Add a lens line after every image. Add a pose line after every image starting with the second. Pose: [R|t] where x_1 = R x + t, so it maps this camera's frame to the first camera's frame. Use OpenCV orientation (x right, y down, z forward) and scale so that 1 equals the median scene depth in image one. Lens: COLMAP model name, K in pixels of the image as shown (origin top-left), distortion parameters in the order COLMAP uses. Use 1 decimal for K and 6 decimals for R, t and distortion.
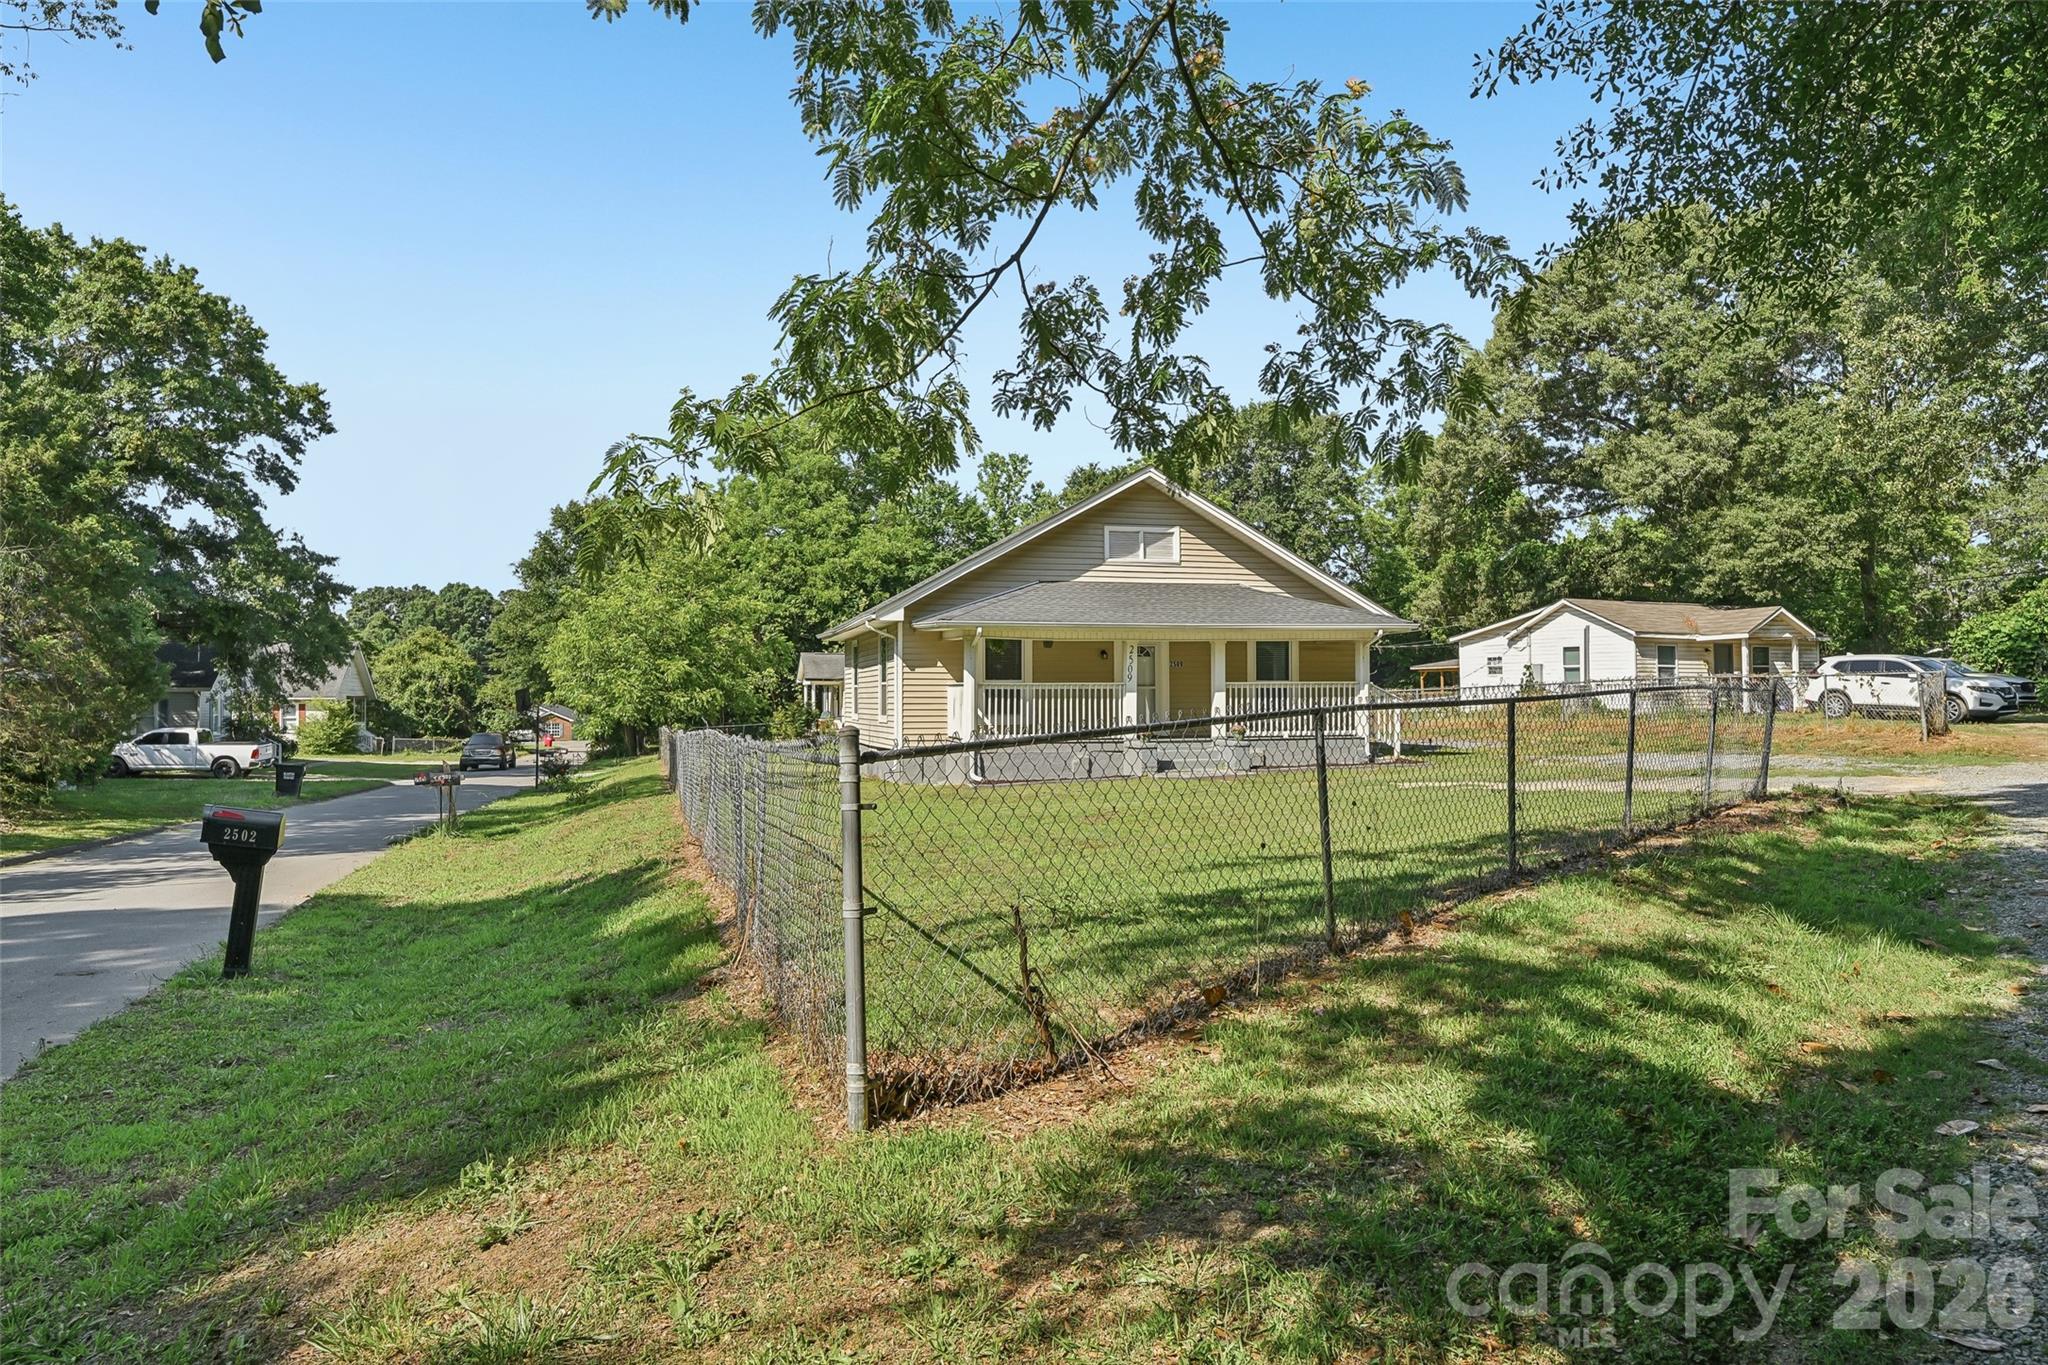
lens RADIAL K [[1421.3, 0, 1029.6], [0, 1421.3, 687.4], [0, 0, 1]] dist [0.020975, -0.004289]
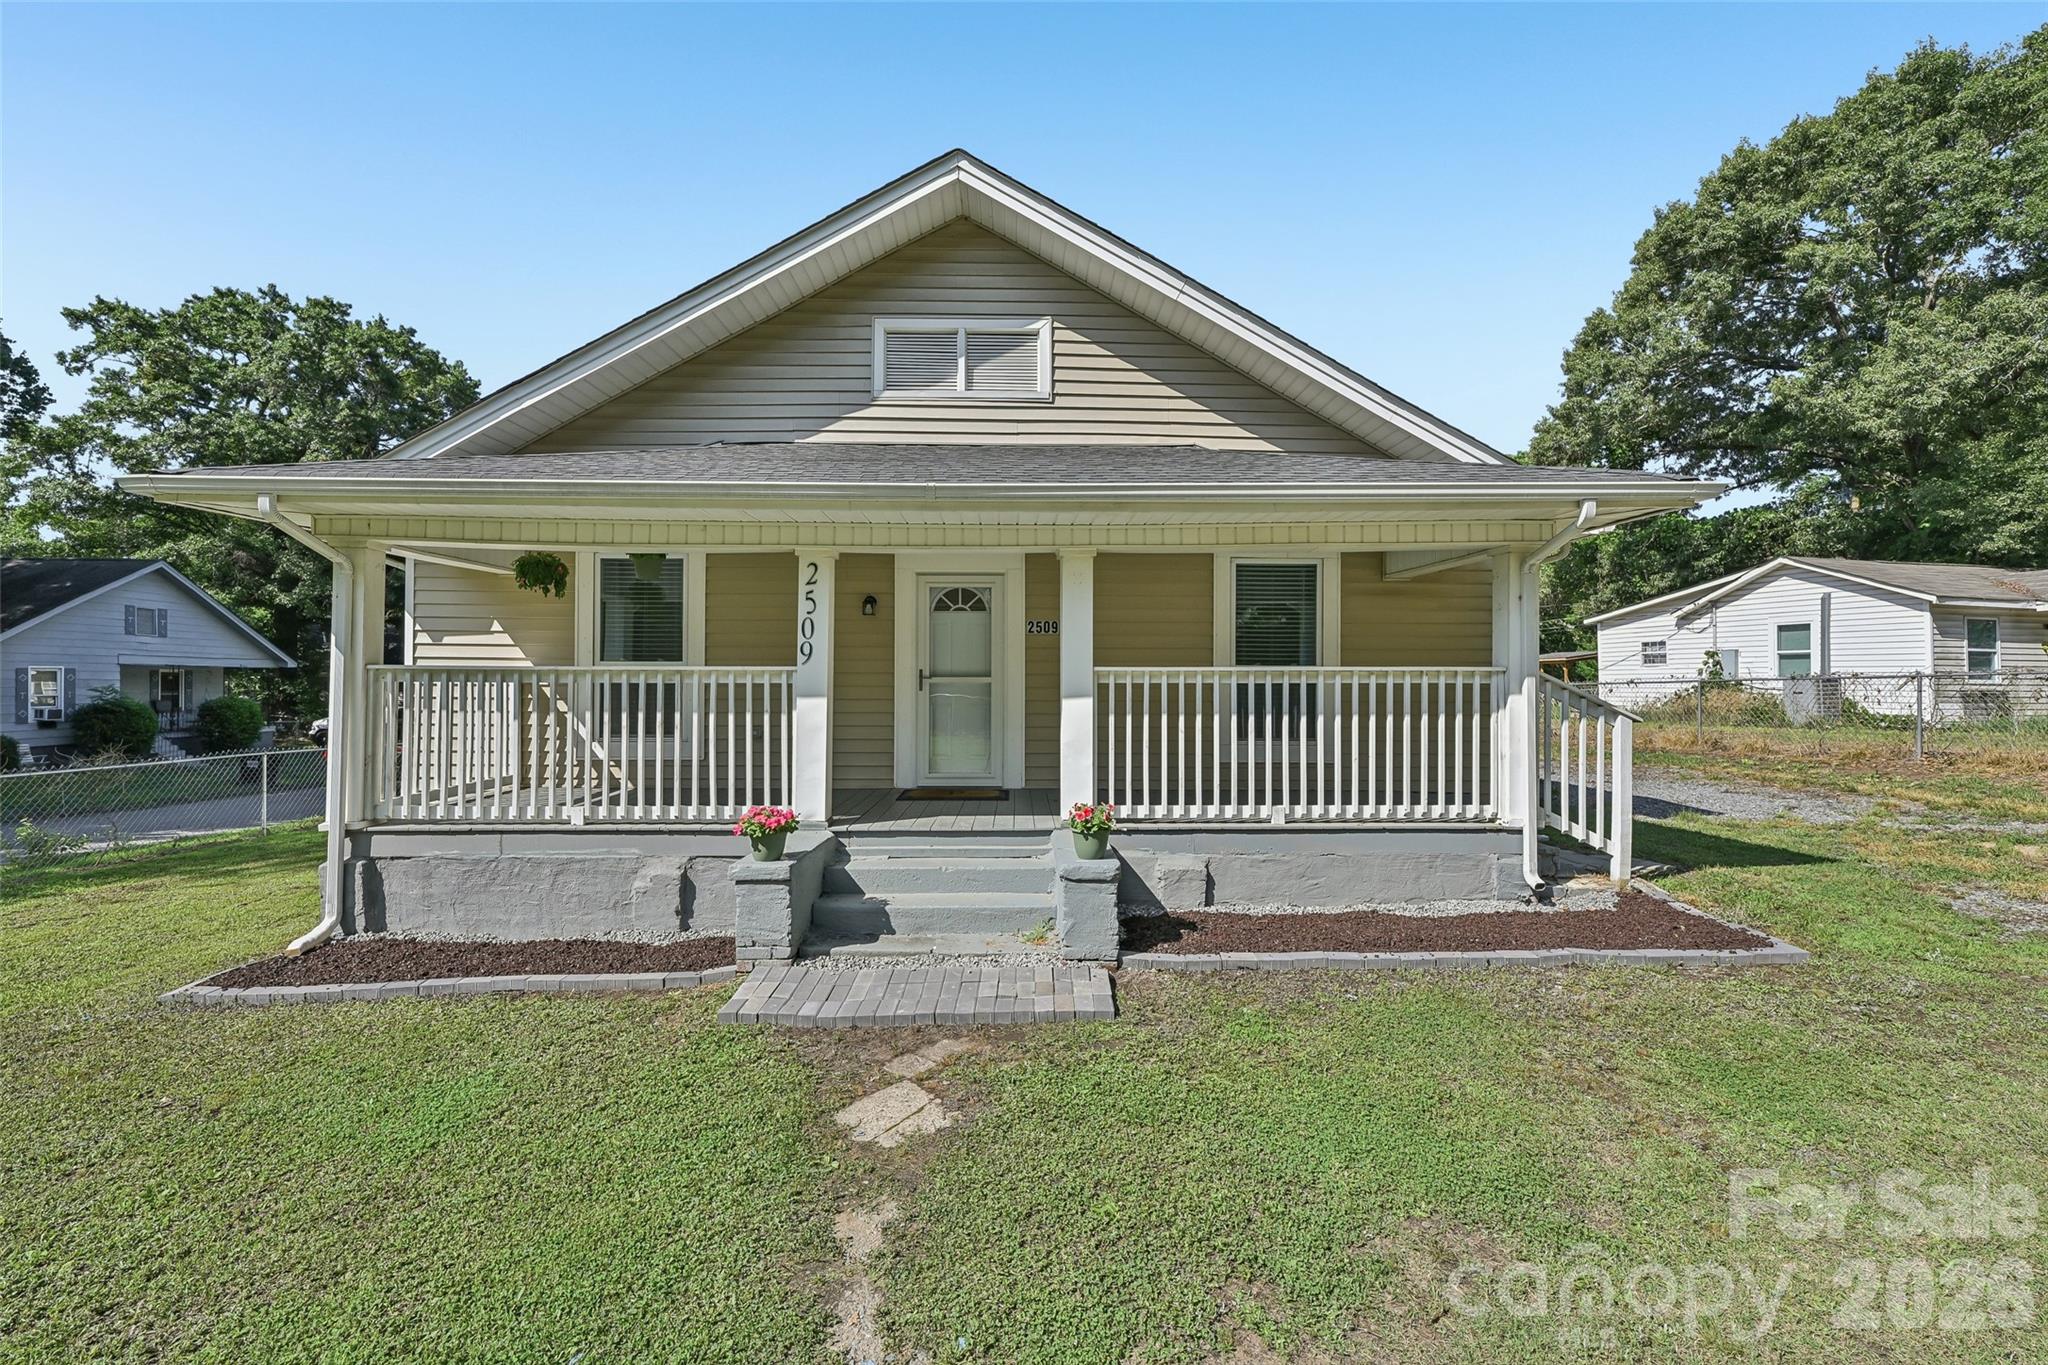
lens RADIAL K [[862.3, 0, 1013.1], [0, 862.3, 673.2], [0, 0, 1]] dist [0.001324, -0.000008]
pose [[0.971570, 0.005603, -0.236687, 0.101119], [-0.006435, 0.999976, -0.002744, -0.000824], [0.236666, 0.004190, 0.971582, 0.470583]]
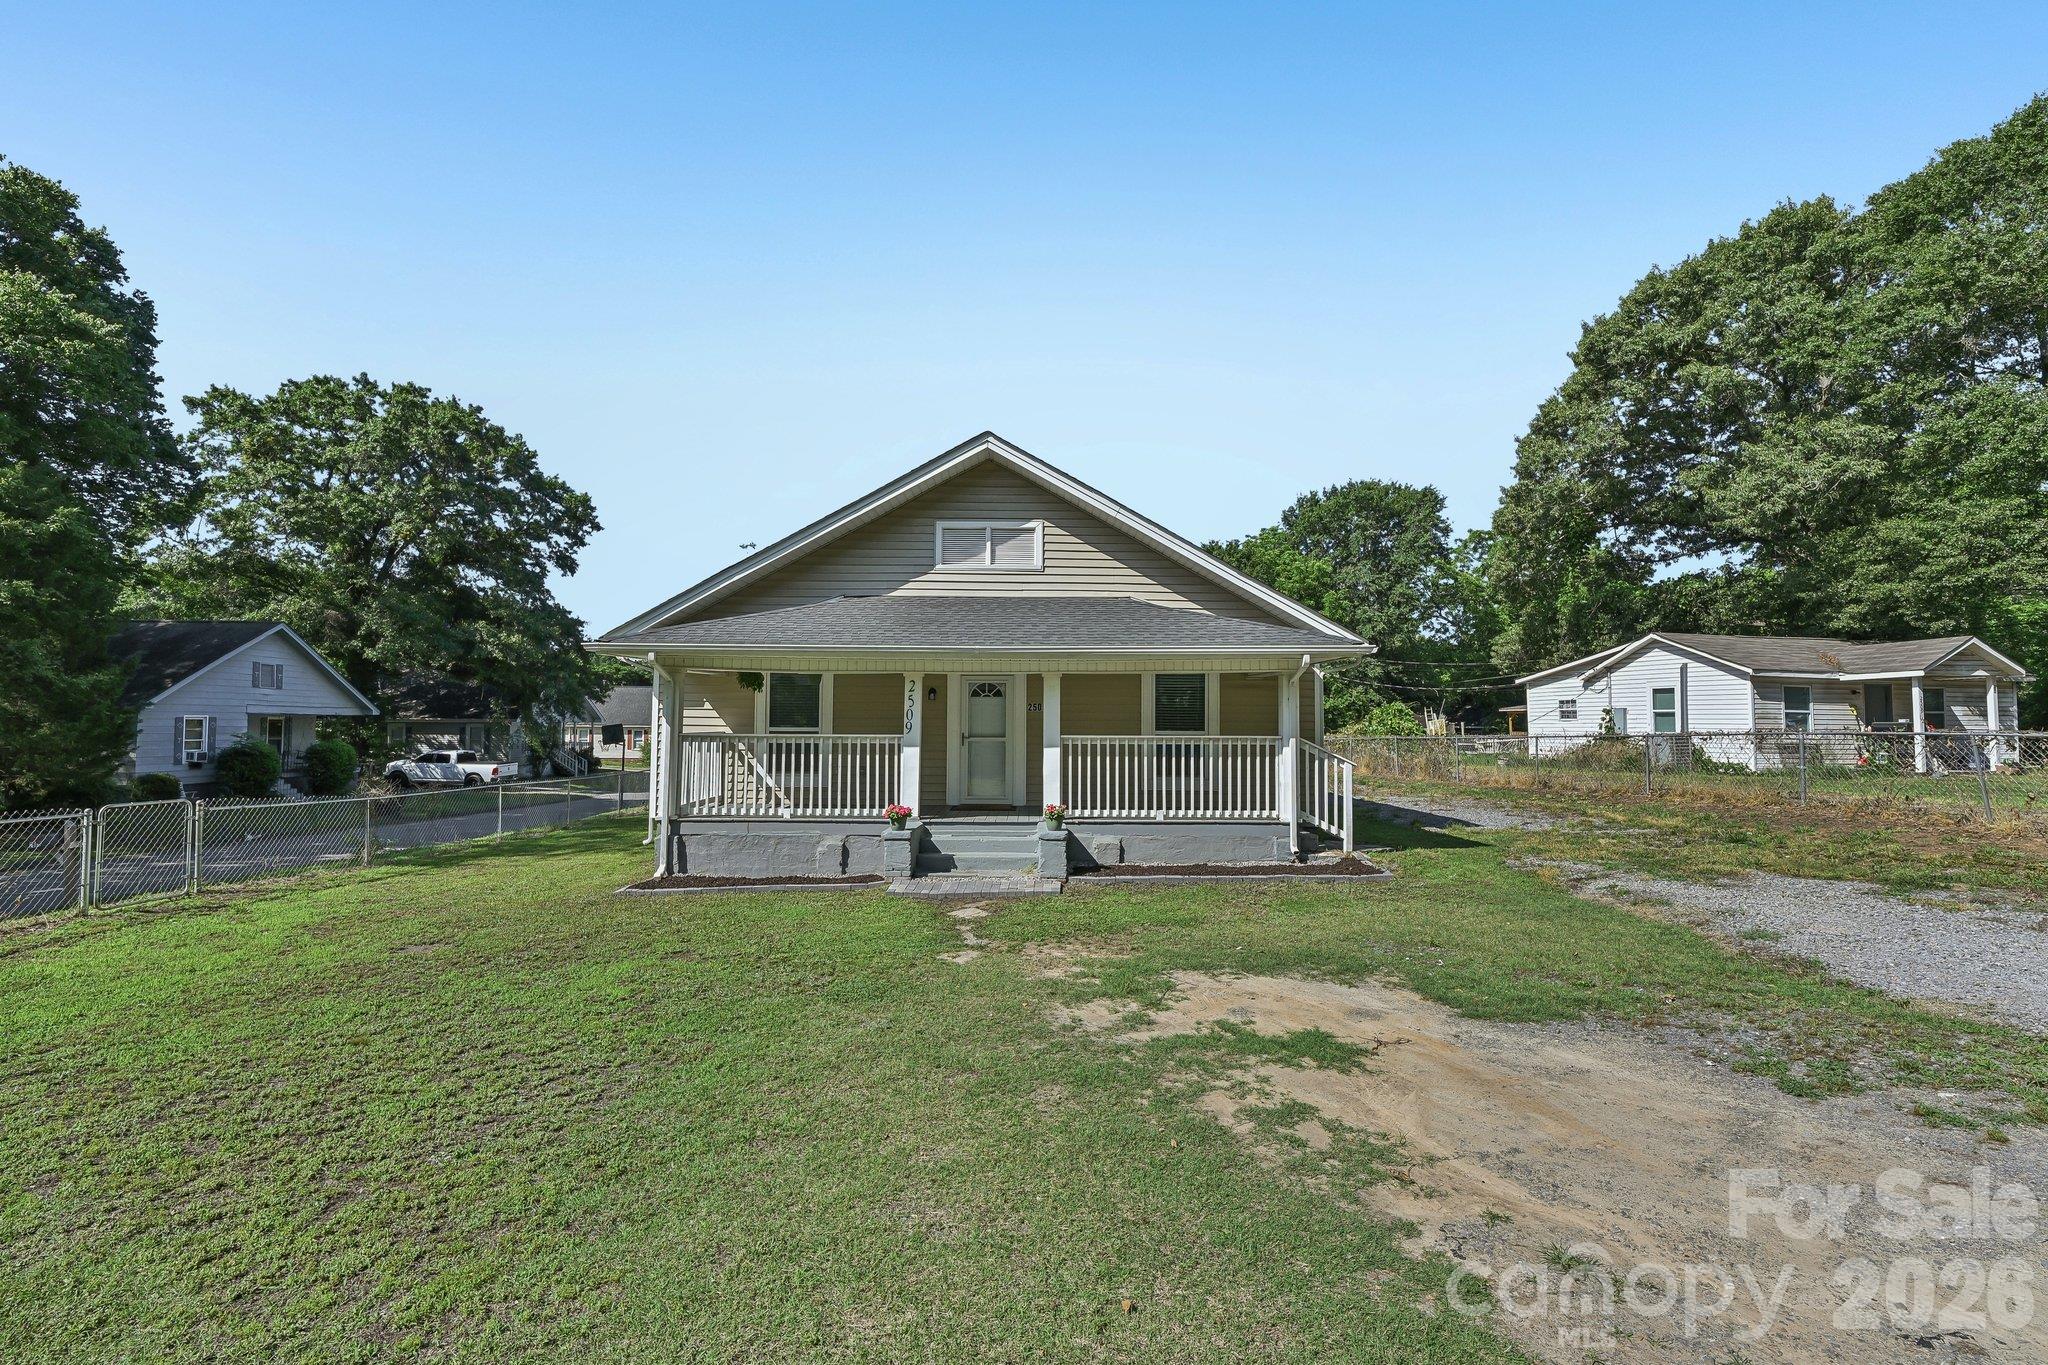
lens RADIAL K [[919.4, 0, 1010.1], [0, 919.4, 692.8], [0, 0, 1]] dist [0.006019, 0.001911]
pose [[0.966900, 0.002069, -0.255146, 0.134466], [-0.009235, 0.999596, -0.026893, -0.007052], [0.254987, 0.028359, 0.966529, 0.345158]]
